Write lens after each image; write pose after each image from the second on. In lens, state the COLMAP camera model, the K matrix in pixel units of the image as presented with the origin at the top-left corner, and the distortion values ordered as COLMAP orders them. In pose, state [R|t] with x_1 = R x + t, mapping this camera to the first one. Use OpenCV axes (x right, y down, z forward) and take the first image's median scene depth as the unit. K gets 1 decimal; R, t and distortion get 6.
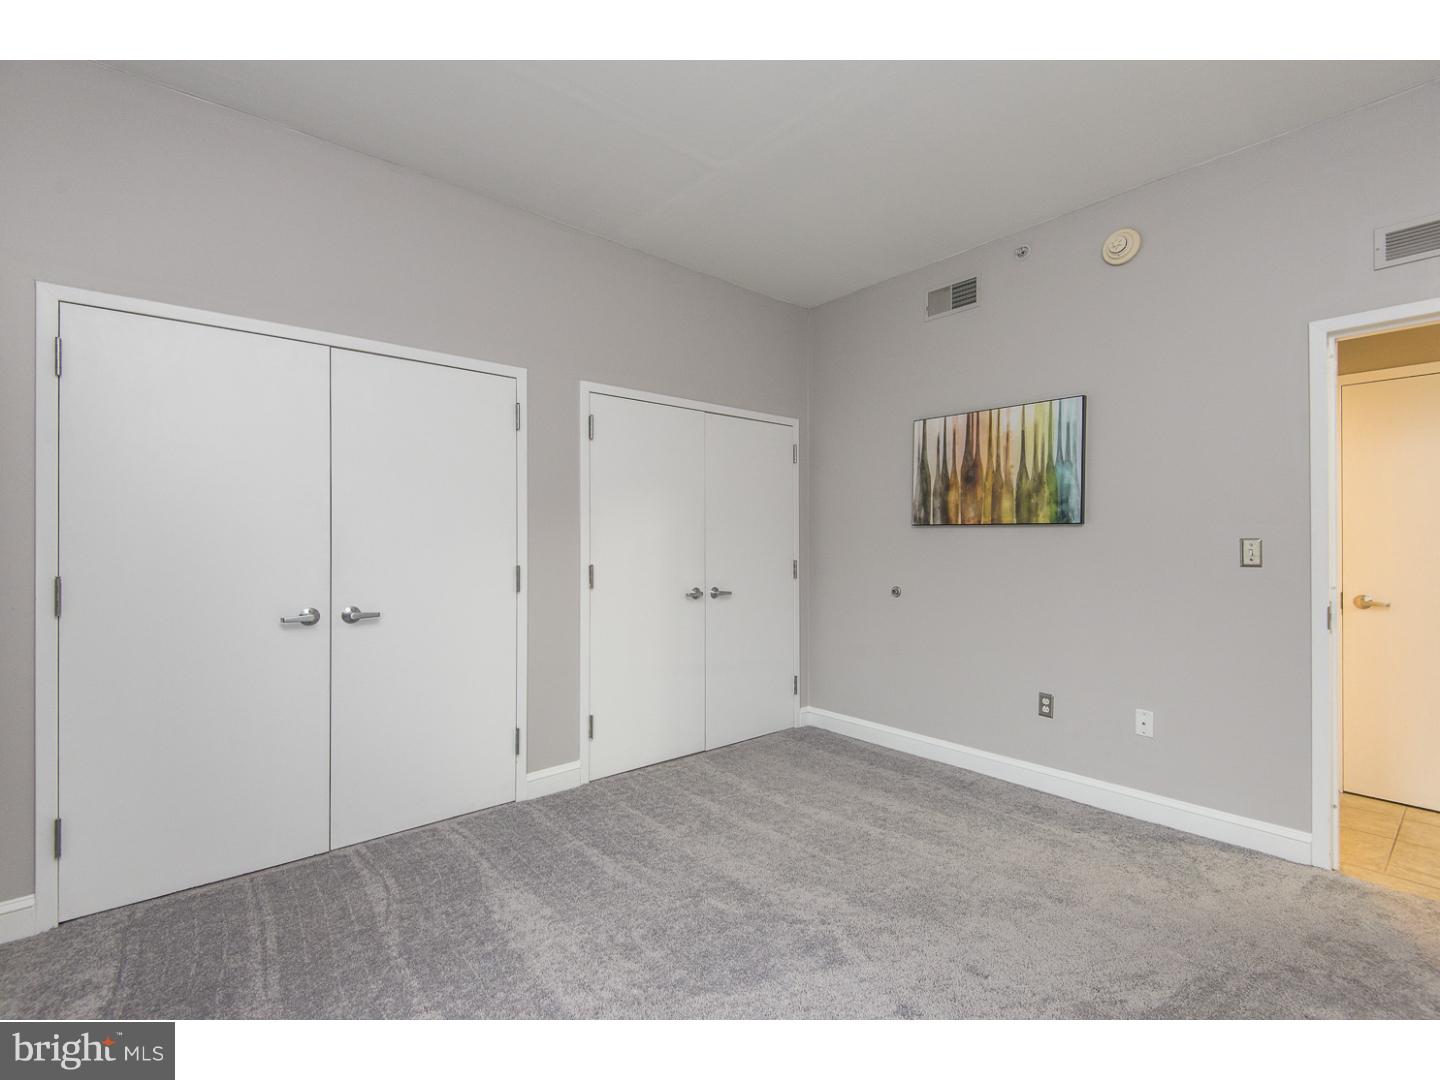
lens RADIAL K [[652.3, 0, 719.4], [0, 652.3, 530.7], [0, 0, 1]] dist [0.011666, -0.006144]
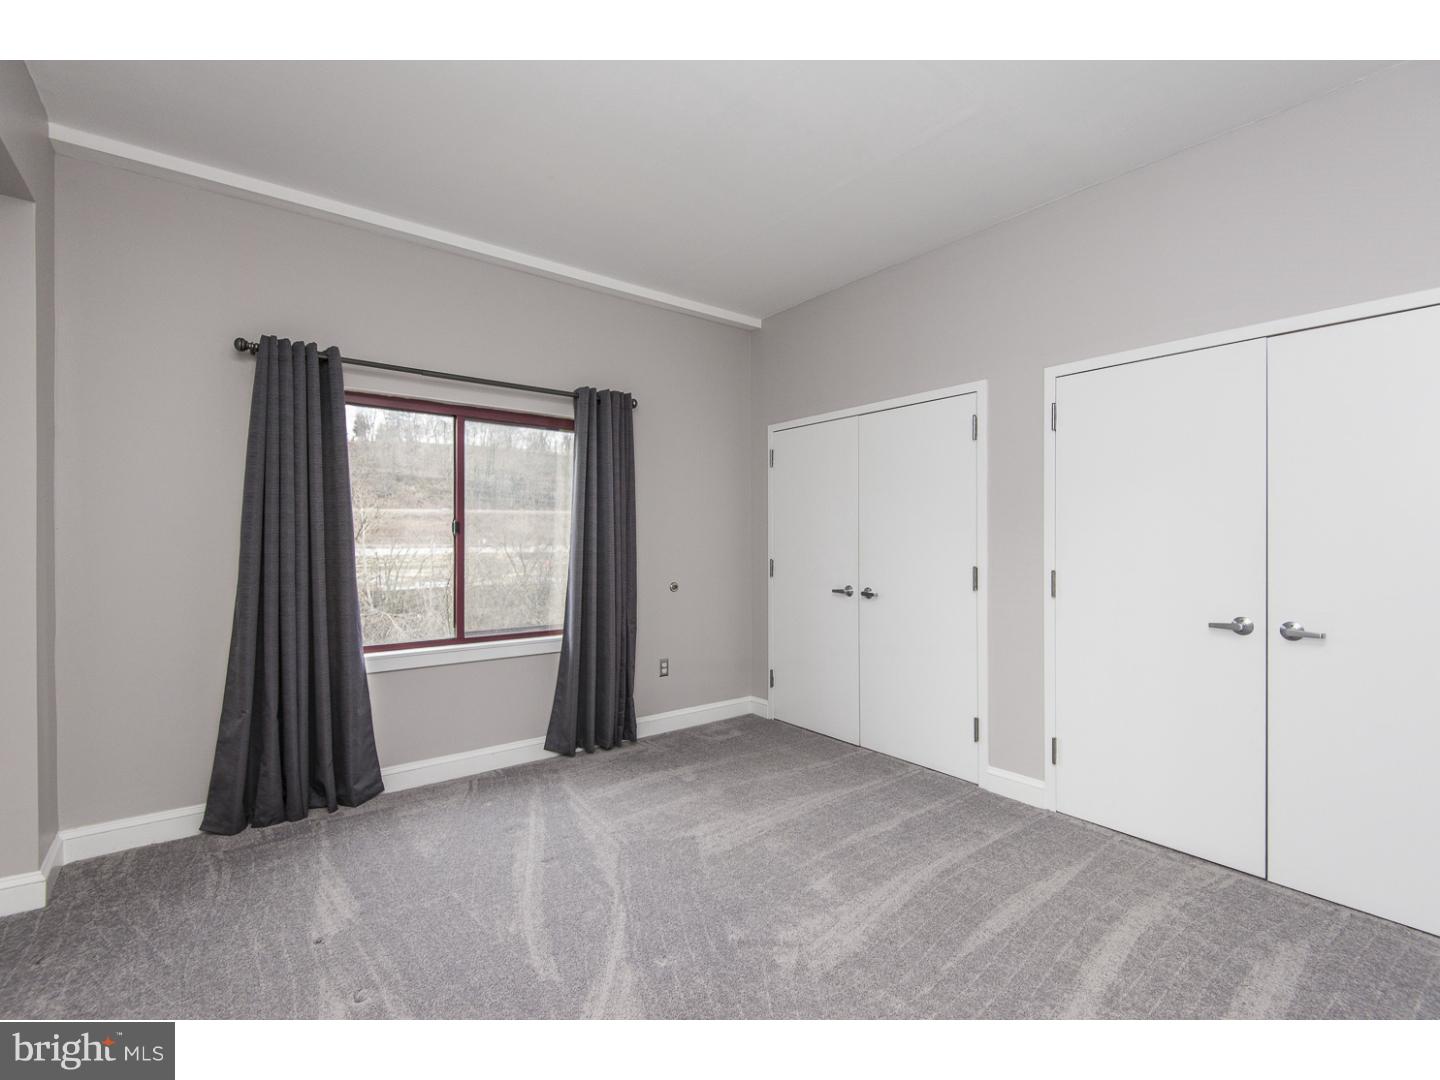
lens RADIAL K [[613.0, 0, 711.2], [0, 613.0, 538.0], [0, 0, 1]] dist [-0.010907, -0.000353]
pose [[-0.042774, -0.006856, -0.999061, 0.700263], [0.004613, 0.999964, -0.007059, 0.012233], [0.999074, -0.004910, -0.042741, 0.595631]]
